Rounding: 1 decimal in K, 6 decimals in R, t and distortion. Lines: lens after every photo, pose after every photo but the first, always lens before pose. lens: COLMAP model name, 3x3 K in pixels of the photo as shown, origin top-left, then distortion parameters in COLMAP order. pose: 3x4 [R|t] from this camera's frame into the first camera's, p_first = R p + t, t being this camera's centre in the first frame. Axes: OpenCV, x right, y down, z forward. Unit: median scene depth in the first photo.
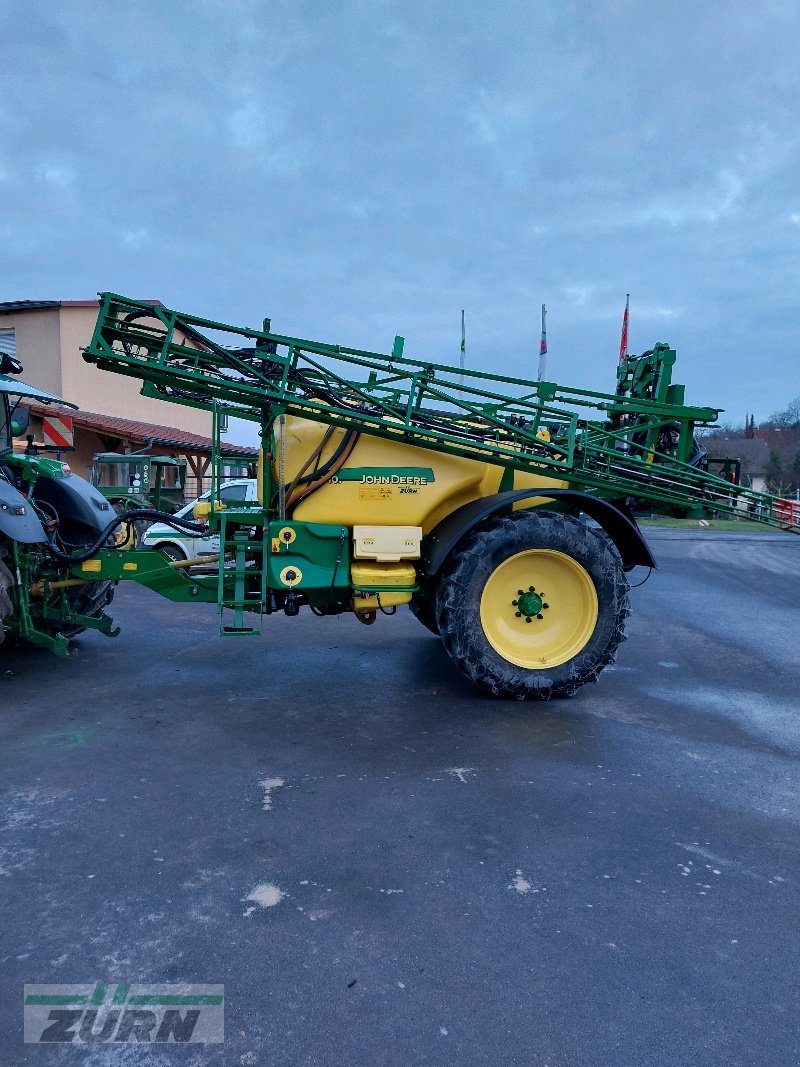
lens RADIAL K [[793.6, 0, 412.6], [0, 793.6, 531.0], [0, 0, 1]] dist [0.090006, -0.125134]
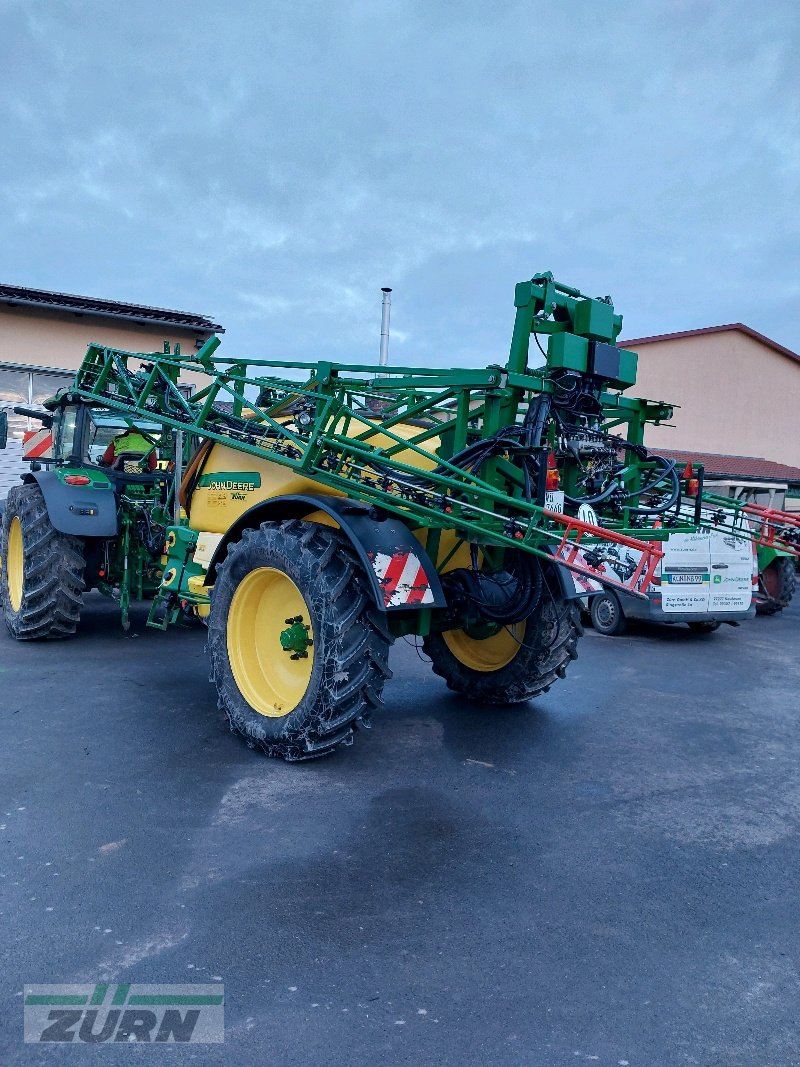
lens RADIAL K [[790.4, 0, 405.0], [0, 790.4, 531.8], [0, 0, 1]] dist [0.089526, -0.123302]
pose [[0.571062, 0.031949, -0.820285, 0.893810], [-0.076866, 0.996933, -0.014682, -0.011892], [0.817301, 0.071436, 0.571766, 0.638760]]
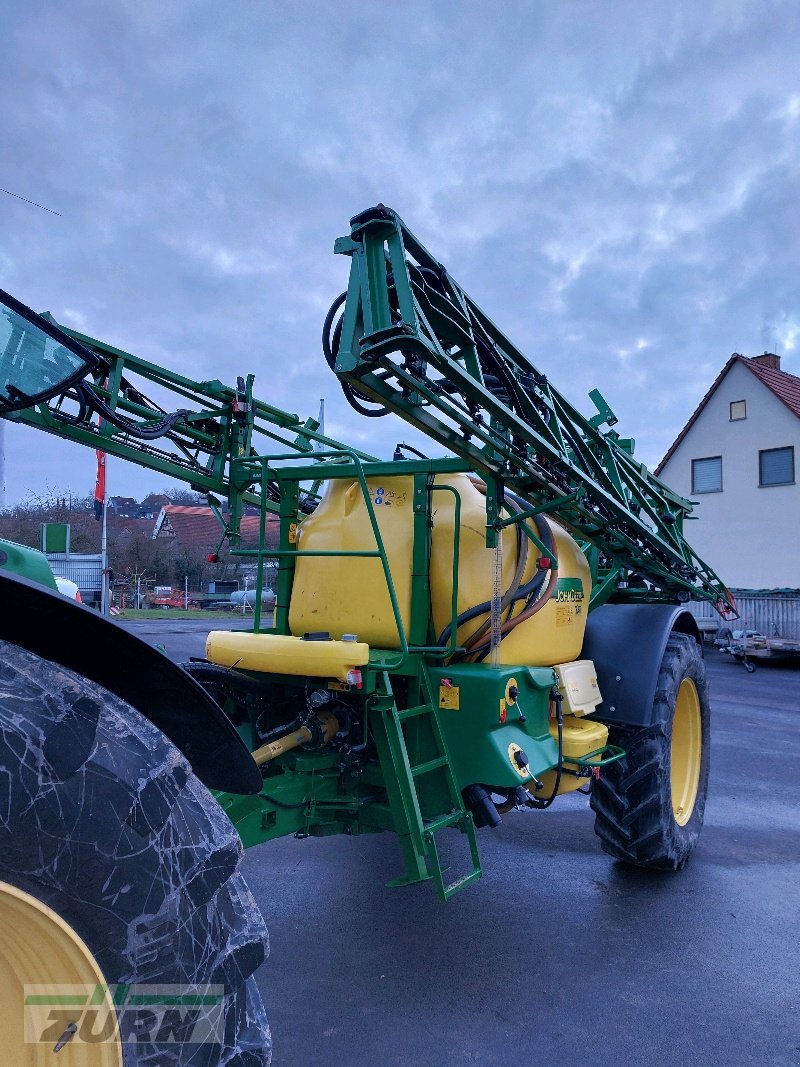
lens RADIAL K [[790.4, 0, 405.0], [0, 790.4, 531.8], [0, 0, 1]] dist [0.089526, -0.123302]
pose [[0.647571, 0.048004, 0.760492, -0.671275], [0.029463, 0.995690, -0.087939, -0.064486], [-0.761435, 0.079353, 0.643366, 0.658876]]
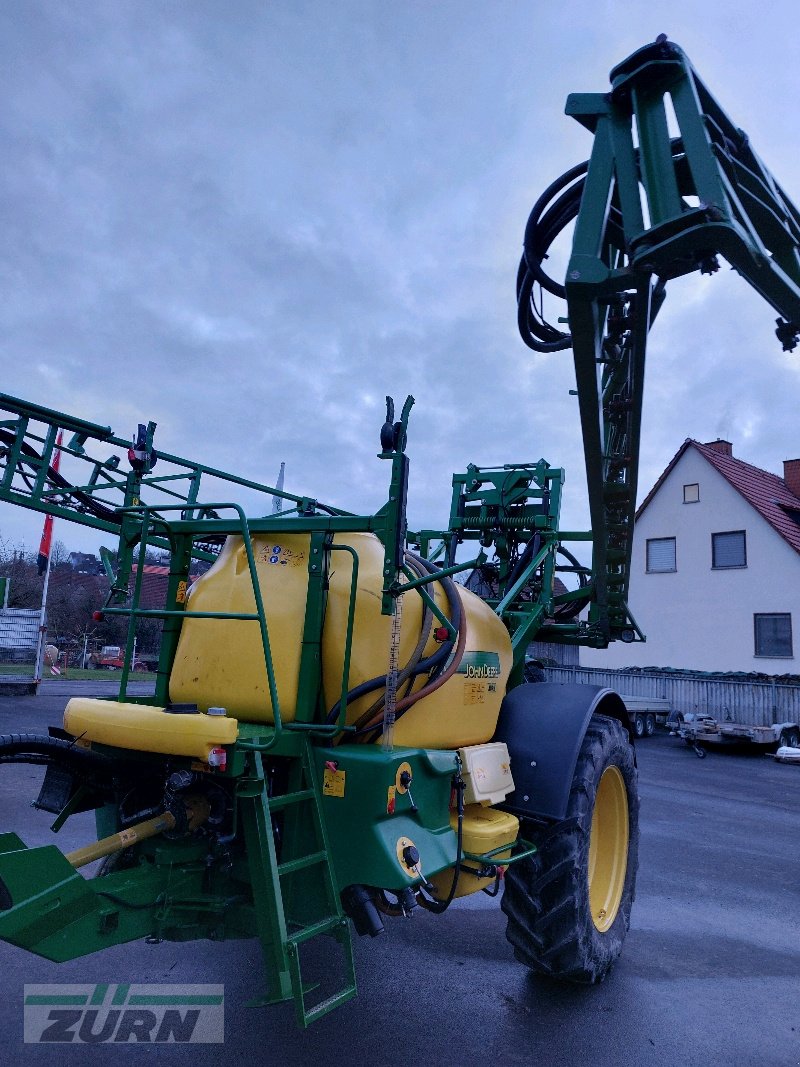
lens RADIAL K [[786.5, 0, 400.0], [0, 786.5, 533.5], [0, 0, 1]] dist [0.074208, -0.075107]
pose [[0.618577, 0.139191, 0.773297, -0.595453], [-0.007130, 0.985138, -0.171619, -0.065500], [-0.785692, 0.100646, 0.610376, 0.651649]]
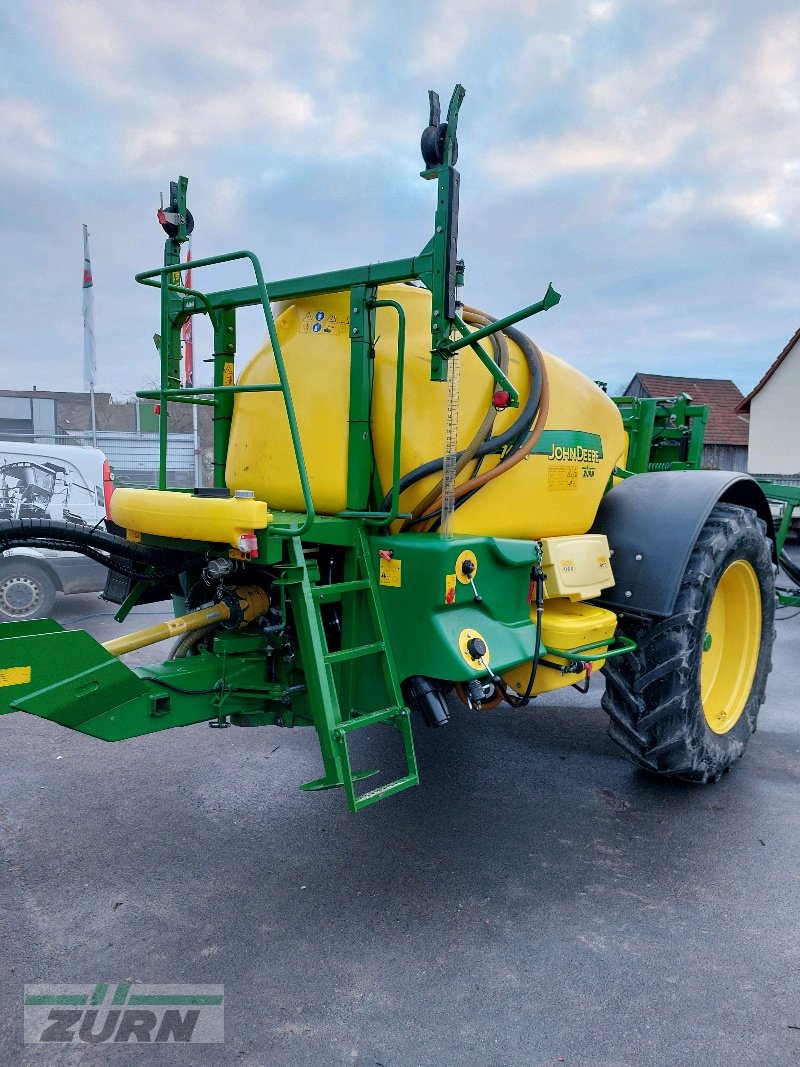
lens RADIAL K [[790.4, 0, 413.6], [0, 790.4, 543.3], [0, 0, 1]] dist [0.102366, -0.128499]
pose [[0.752875, -0.054814, 0.655877, -0.491353], [0.019399, 0.997941, 0.061134, -0.038417], [-0.657878, -0.033302, 0.752388, 0.656854]]
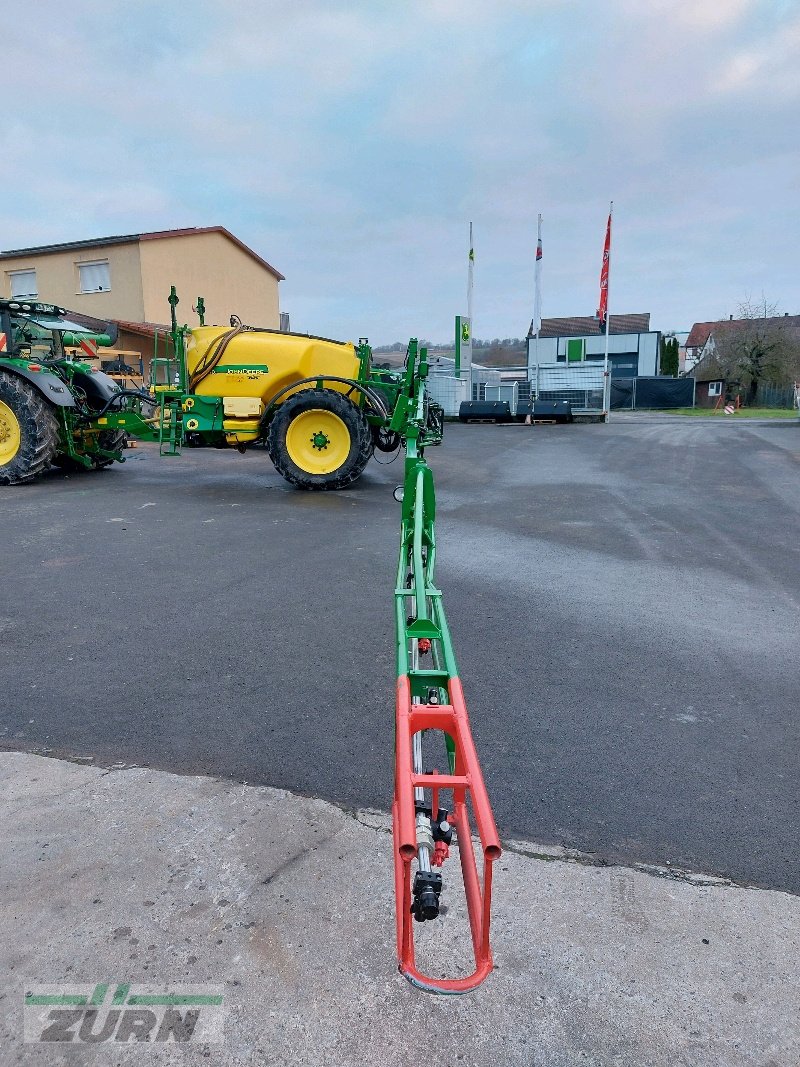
lens RADIAL K [[810.0, 0, 399.2], [0, 810.0, 561.8], [0, 0, 1]] dist [0.091787, -0.152567]
pose [[0.983663, 0.023515, -0.178477, 0.690719], [0.004443, 0.987958, 0.154658, 0.081328], [0.179965, -0.152924, 0.971713, -0.865447]]
